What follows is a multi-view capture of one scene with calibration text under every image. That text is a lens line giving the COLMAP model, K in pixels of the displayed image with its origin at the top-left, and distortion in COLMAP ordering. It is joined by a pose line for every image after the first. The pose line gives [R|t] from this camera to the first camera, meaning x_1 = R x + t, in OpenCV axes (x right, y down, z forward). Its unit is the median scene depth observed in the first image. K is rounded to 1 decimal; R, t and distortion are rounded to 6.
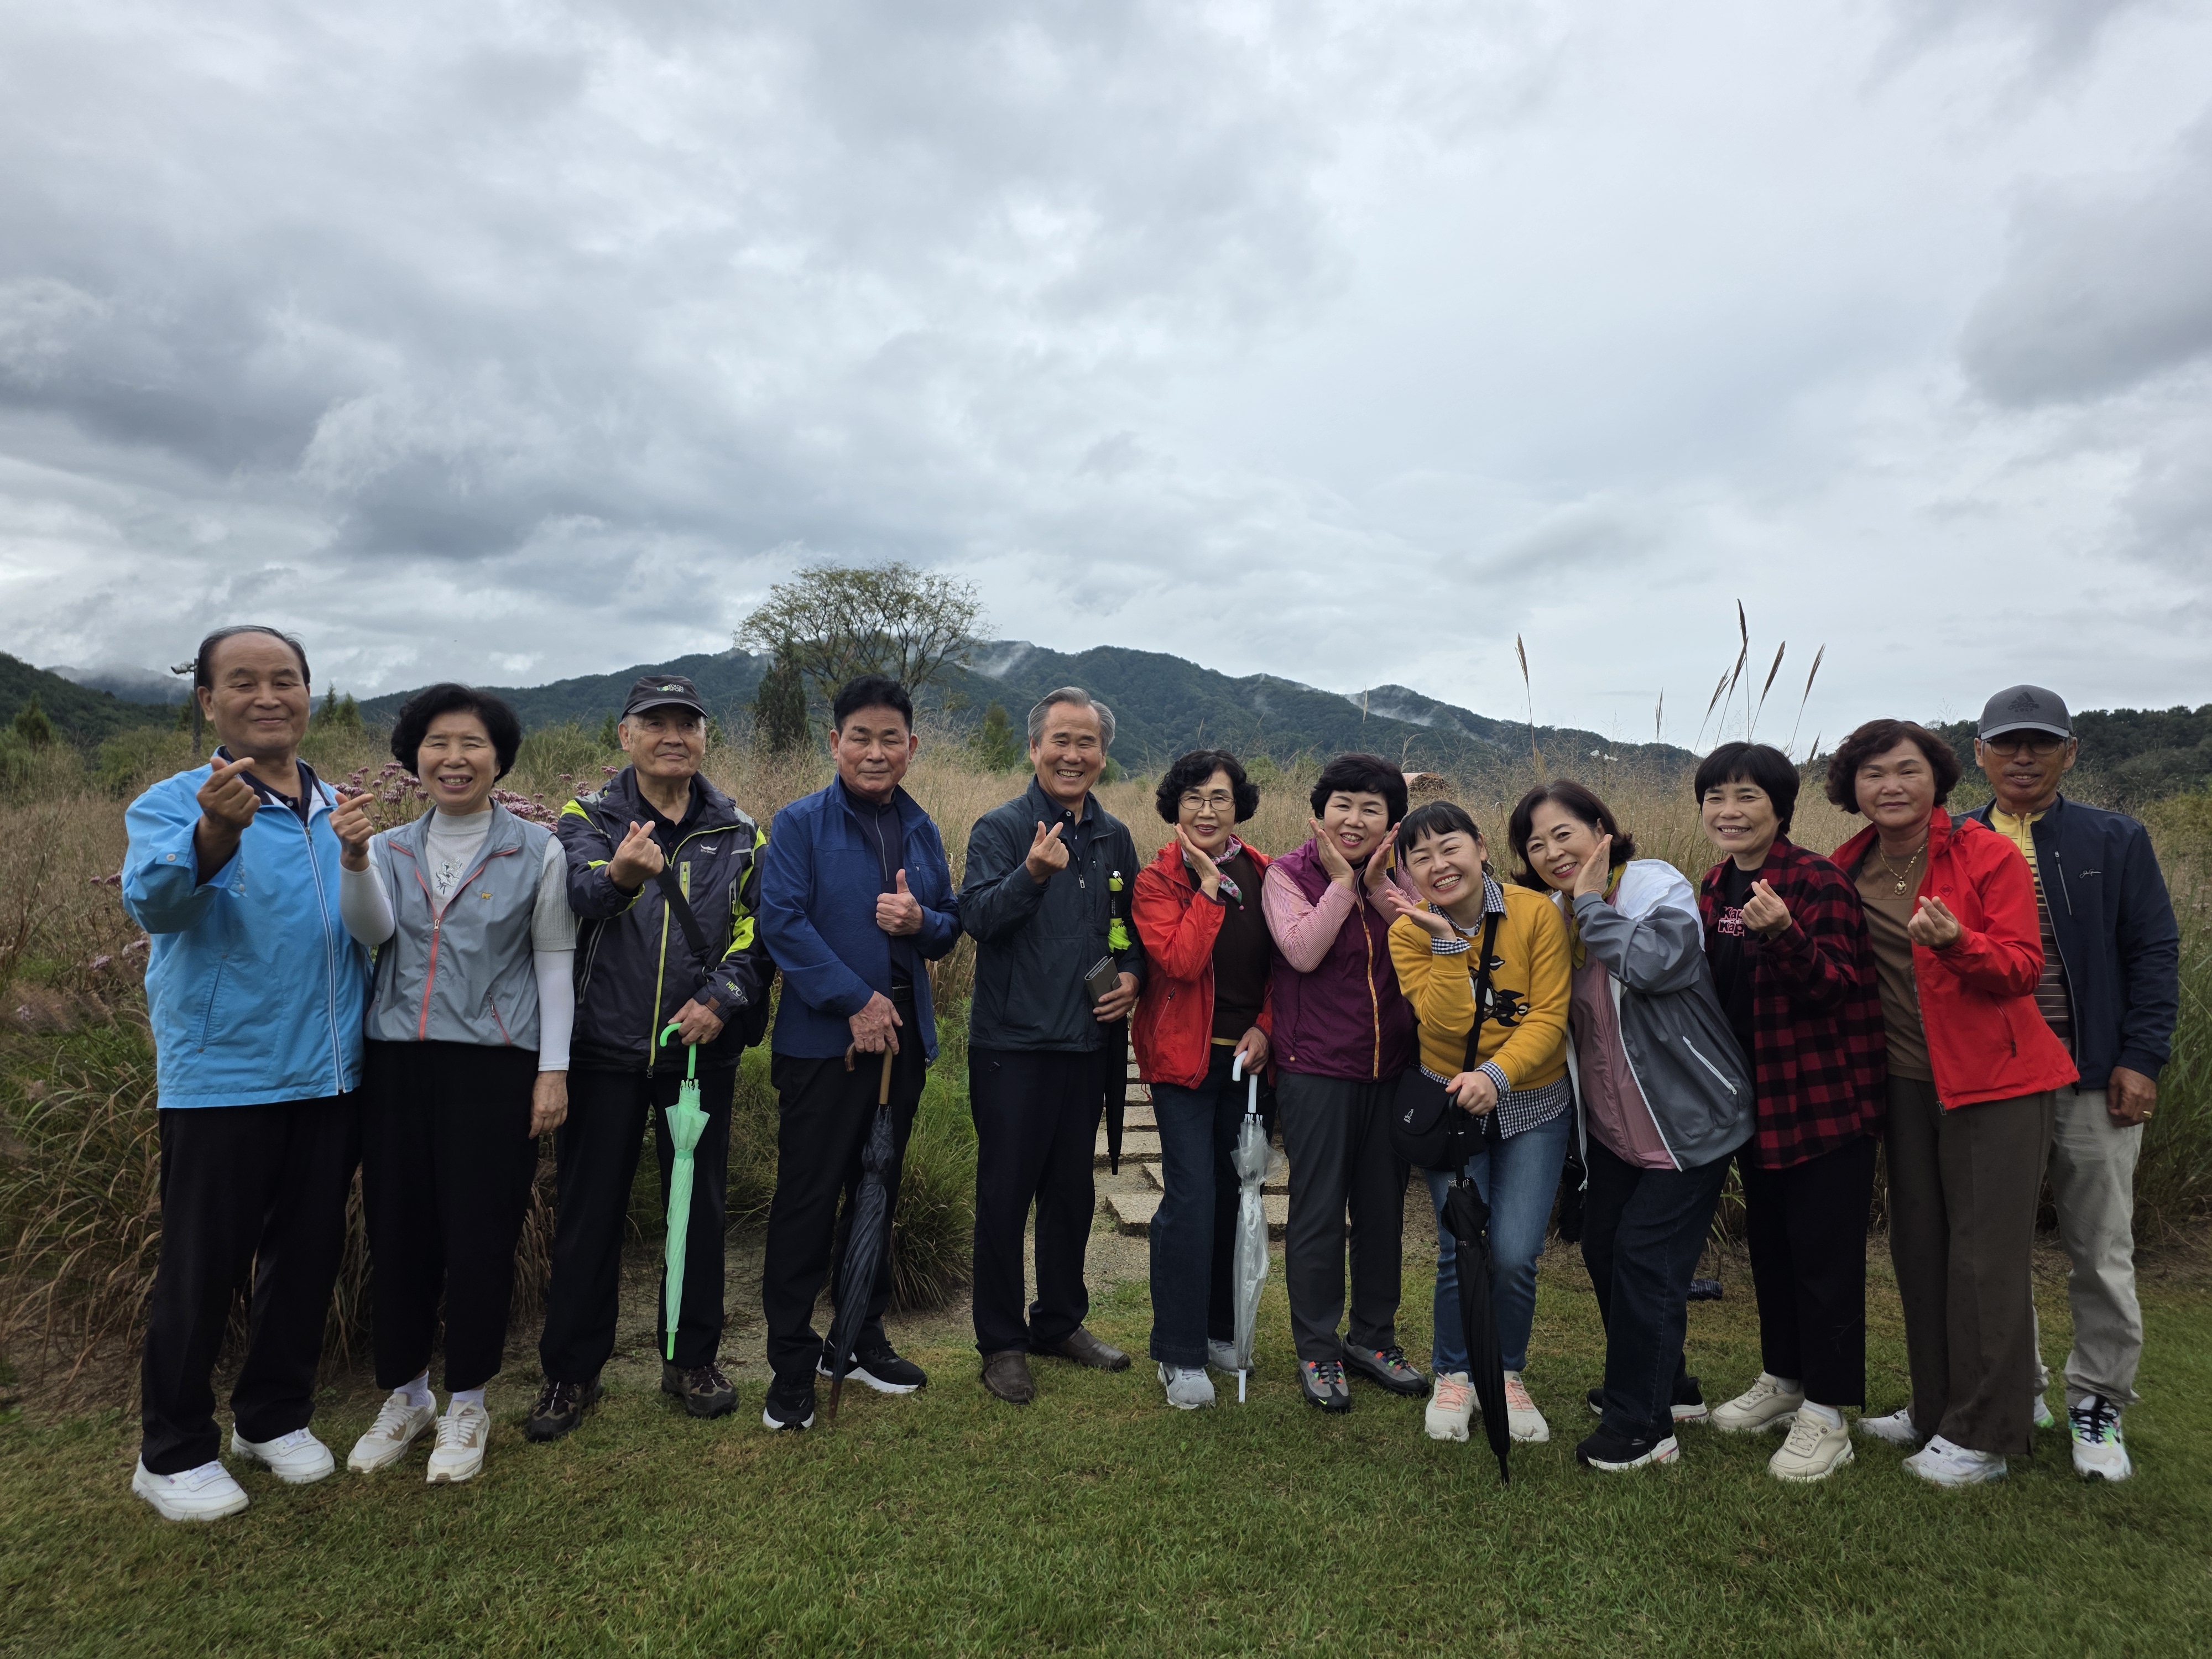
lens RADIAL K [[1570.7, 0, 1227.6], [0, 1570.7, 770.9], [0, 0, 1]] dist [0.015252, -0.000883]
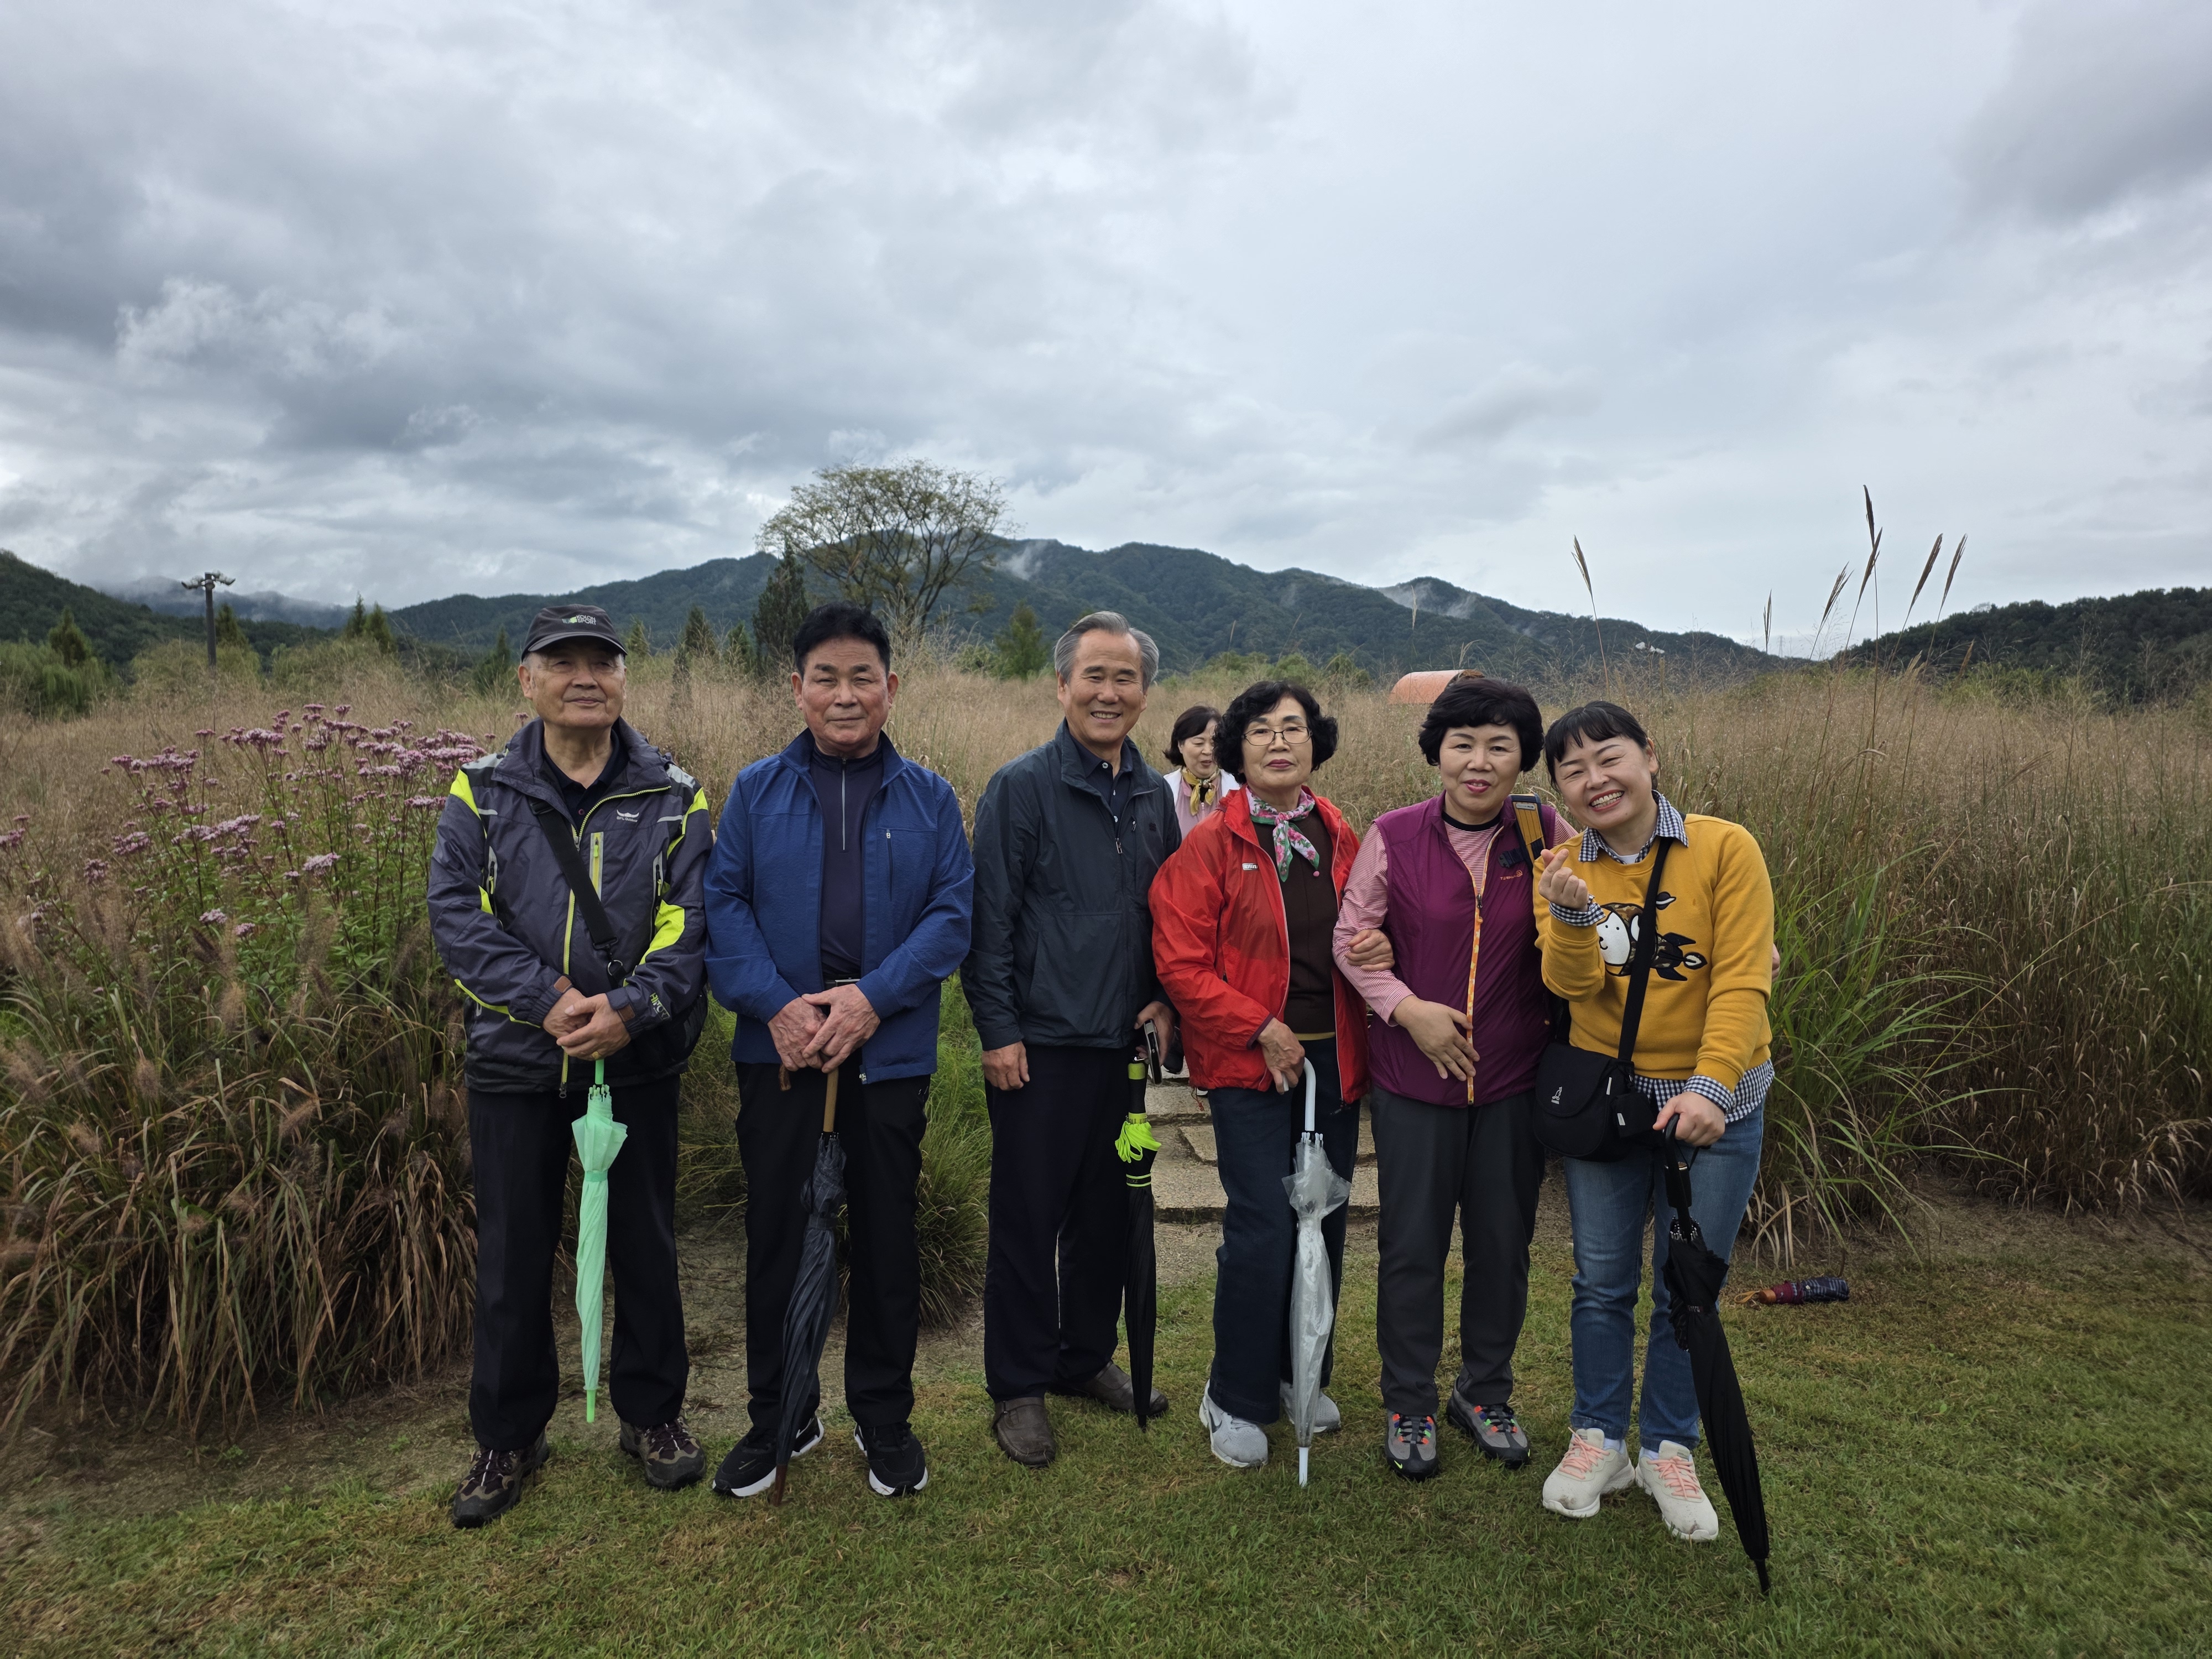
lens RADIAL K [[1570.7, 0, 1227.6], [0, 1570.7, 770.9], [0, 0, 1]] dist [0.015252, -0.000883]
pose [[0.999665, -0.014876, -0.021184, -0.007157], [0.016254, 0.997657, 0.066451, -0.024291], [0.020146, -0.066773, 0.997565, 0.186690]]
